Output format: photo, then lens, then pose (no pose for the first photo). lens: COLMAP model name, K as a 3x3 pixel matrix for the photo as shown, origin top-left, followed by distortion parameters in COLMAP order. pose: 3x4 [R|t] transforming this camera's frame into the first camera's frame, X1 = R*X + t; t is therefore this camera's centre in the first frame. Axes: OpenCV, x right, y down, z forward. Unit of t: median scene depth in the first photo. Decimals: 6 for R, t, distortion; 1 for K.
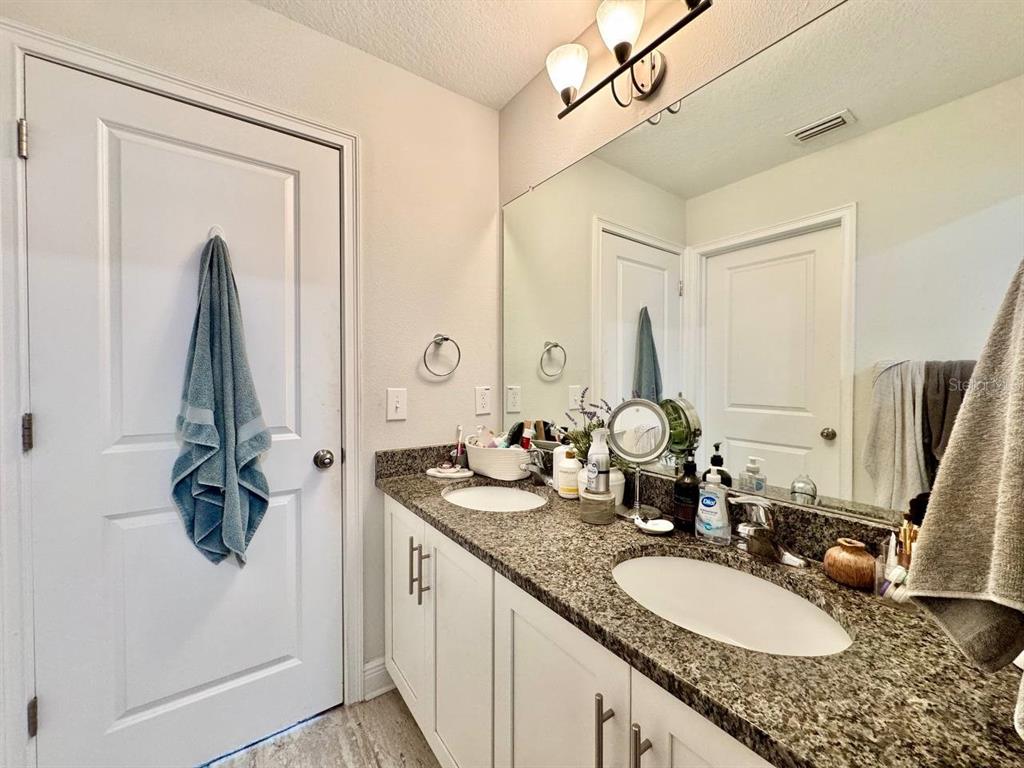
lens RADIAL K [[410.0, 0, 512.0], [0, 410.0, 384.0], [0, 0, 1]] dist [-0.003592, -0.000325]
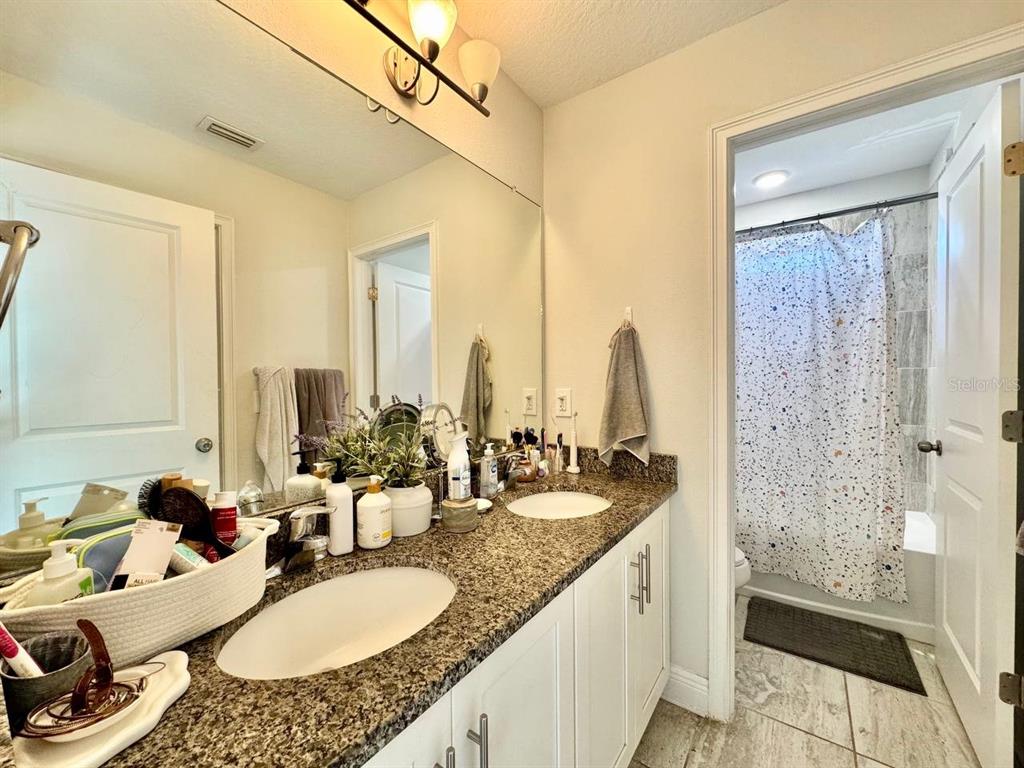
lens RADIAL K [[410.0, 0, 512.0], [0, 410.0, 384.0], [0, 0, 1]] dist [-0.003592, -0.000325]
pose [[-0.320418, -0.012049, 0.947200, -0.685455], [0.019755, 0.999617, 0.019398, -0.025610], [-0.947070, 0.024928, -0.320057, 1.079095]]
